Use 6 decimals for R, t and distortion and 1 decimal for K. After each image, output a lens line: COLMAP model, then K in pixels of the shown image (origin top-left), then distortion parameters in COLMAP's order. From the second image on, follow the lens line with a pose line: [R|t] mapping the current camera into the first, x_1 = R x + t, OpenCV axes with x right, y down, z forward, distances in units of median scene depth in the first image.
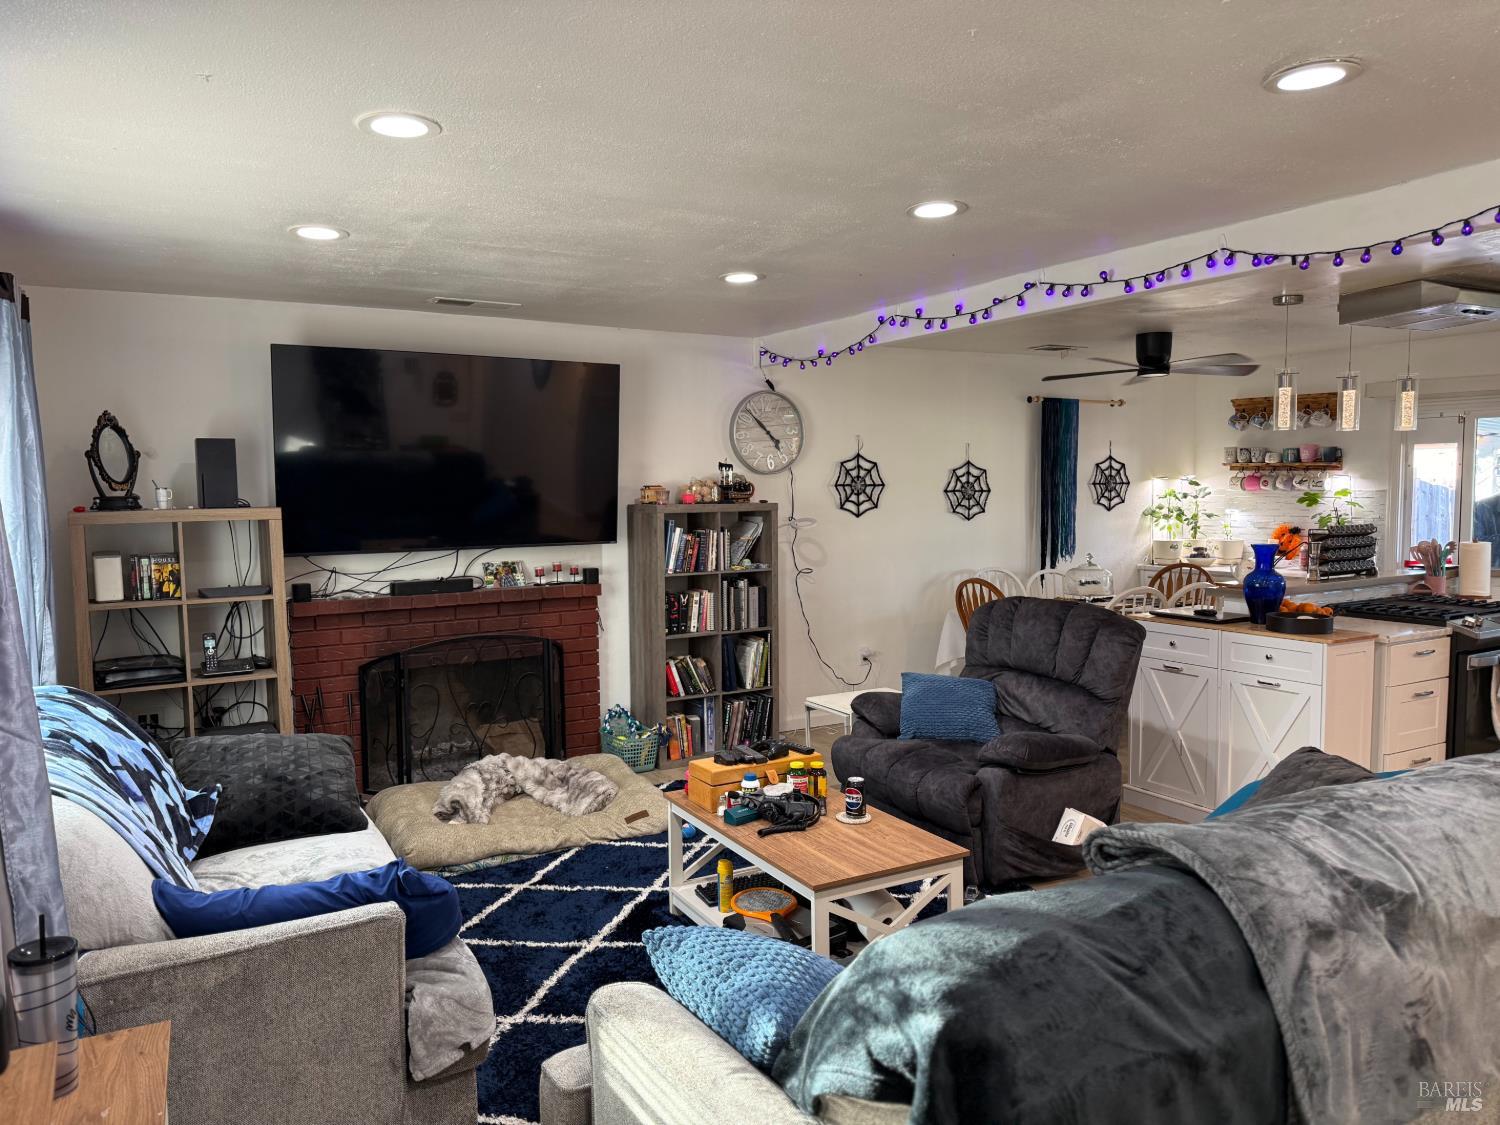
lens RADIAL K [[1025.9, 0, 778.8], [0, 1025.9, 573.4], [0, 0, 1]] dist [0.112421, -0.140600]
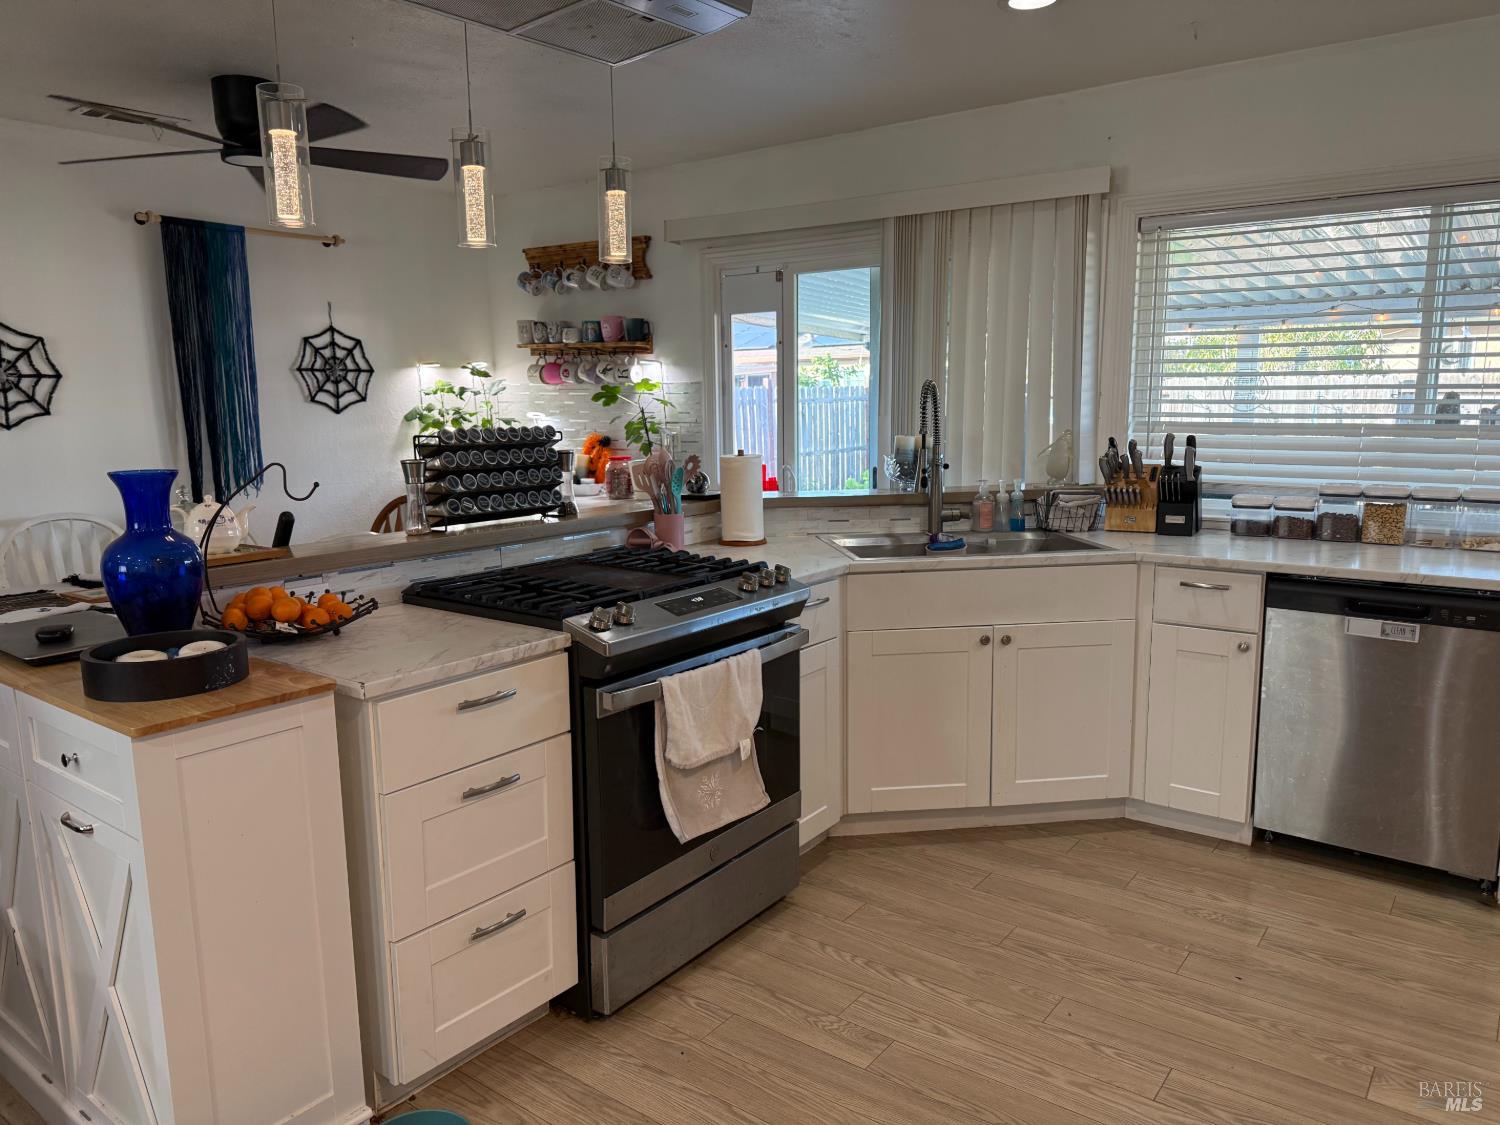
lens RADIAL K [[1039.4, 0, 758.0], [0, 1039.4, 572.3], [0, 0, 1]] dist [0.116854, -0.185091]
pose [[0.925761, -0.064907, 0.372497, 0.333799], [0.036289, 0.995860, 0.083339, -0.008528], [-0.376364, -0.063635, 0.924284, 0.318027]]
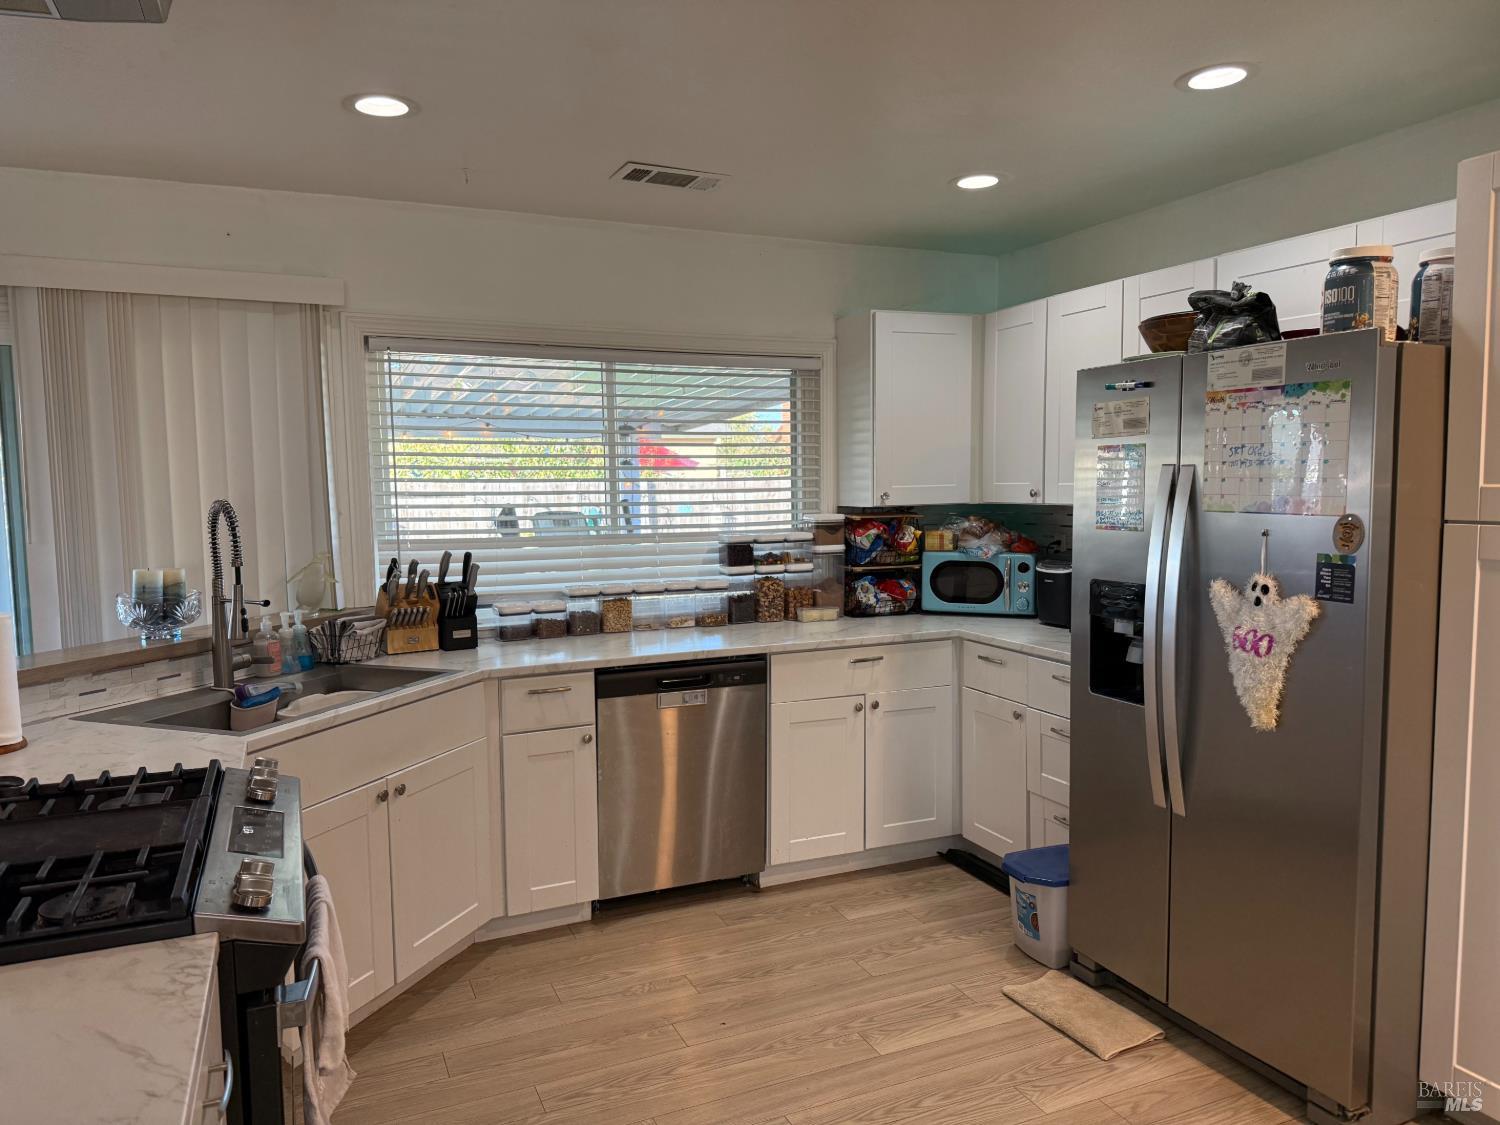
lens RADIAL K [[1039.4, 0, 758.0], [0, 1039.4, 572.3], [0, 0, 1]] dist [0.116854, -0.185091]
pose [[0.116098, -0.074787, 0.990418, 0.225084], [0.100445, 0.992933, 0.063203, -0.031190], [-0.988146, 0.092145, 0.122790, 0.495155]]
